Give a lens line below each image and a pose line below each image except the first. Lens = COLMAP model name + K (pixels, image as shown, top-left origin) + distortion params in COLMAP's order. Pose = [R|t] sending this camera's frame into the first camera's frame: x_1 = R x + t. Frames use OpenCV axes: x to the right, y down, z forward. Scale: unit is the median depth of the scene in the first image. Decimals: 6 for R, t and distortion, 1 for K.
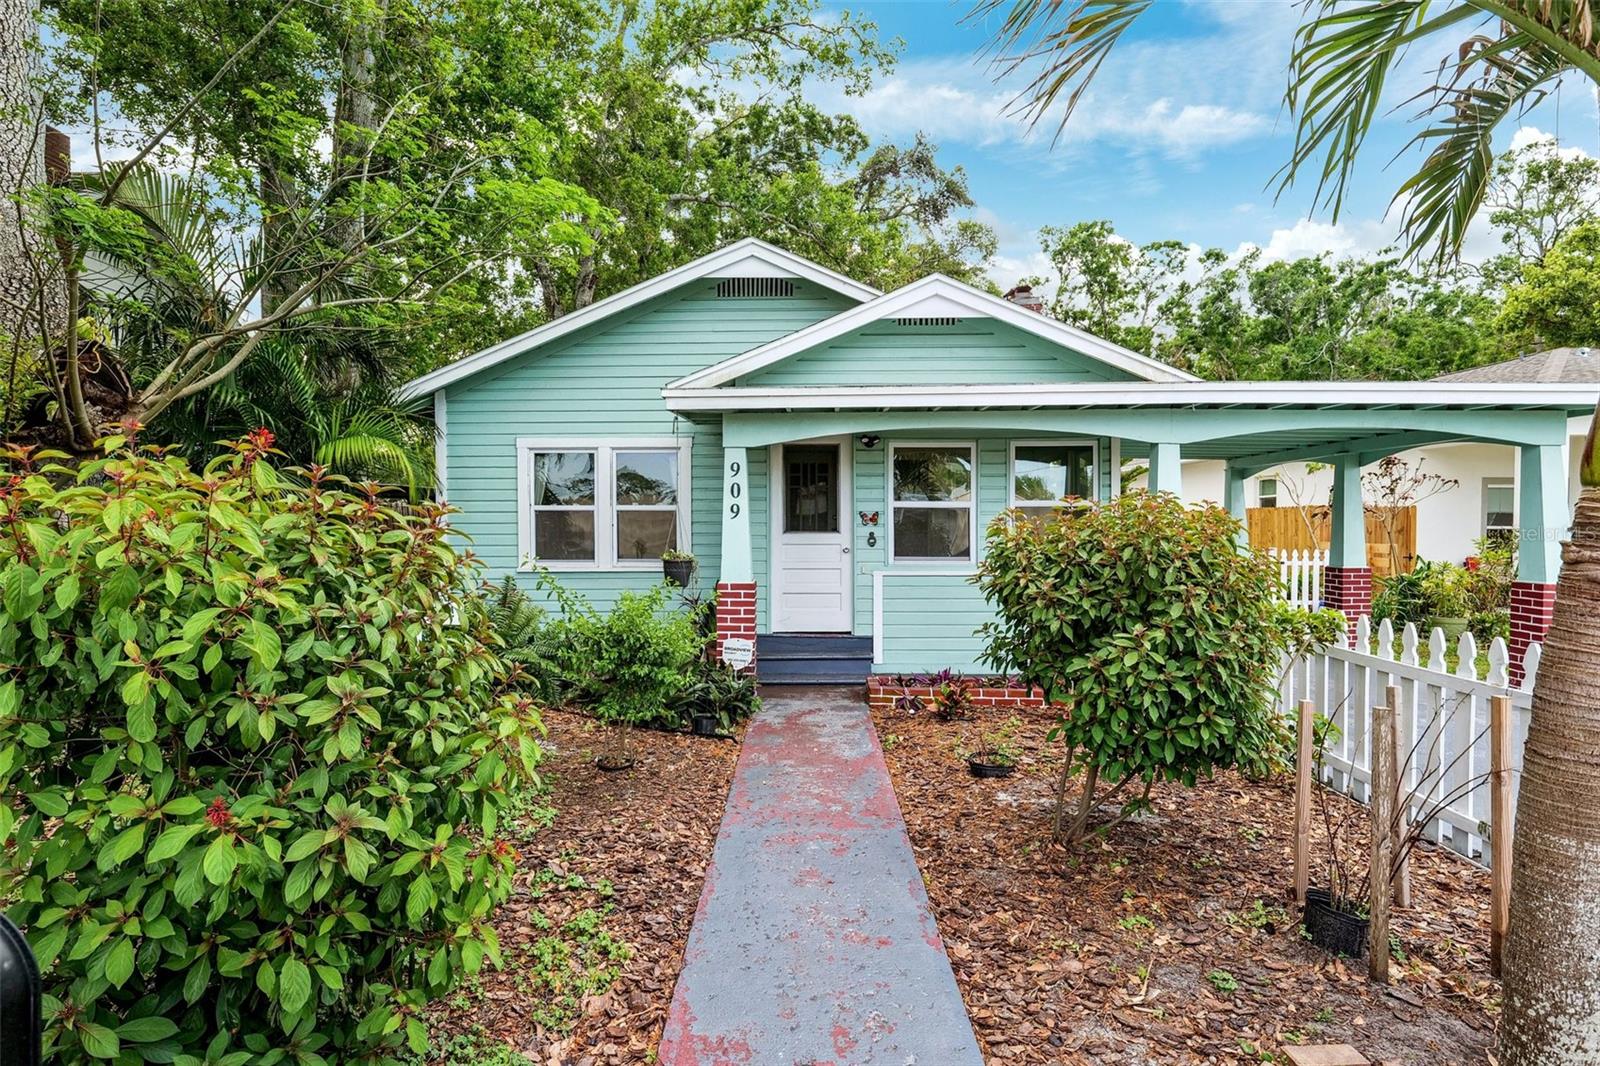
lens RADIAL K [[804.4, 0, 788.0], [0, 804.4, 559.4], [0, 0, 1]] dist [0.000312, 0.000656]
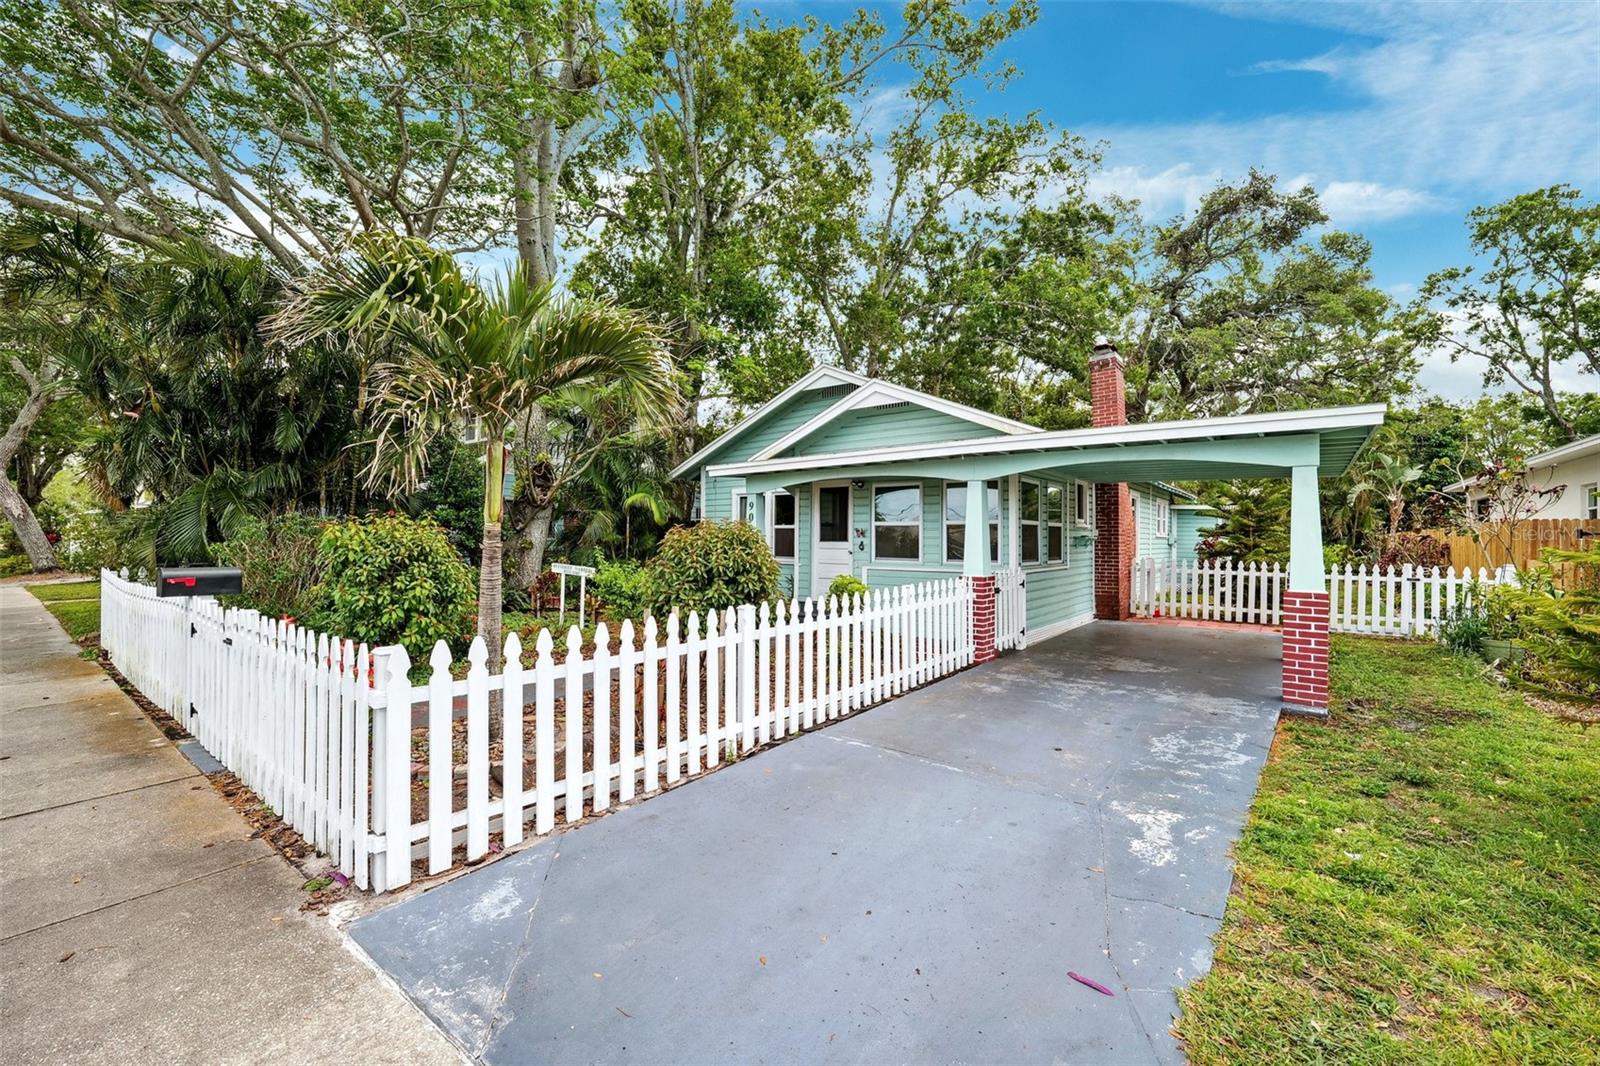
lens RADIAL K [[665.4, 0, 799.4], [0, 665.4, 531.8], [0, 0, 1]] dist [-0.002579, 0.000031]
pose [[0.801913, -0.000964, -0.597439, 0.810885], [-0.031151, 0.998571, -0.043425, 0.007676], [0.596628, 0.053434, 0.800737, -0.119373]]
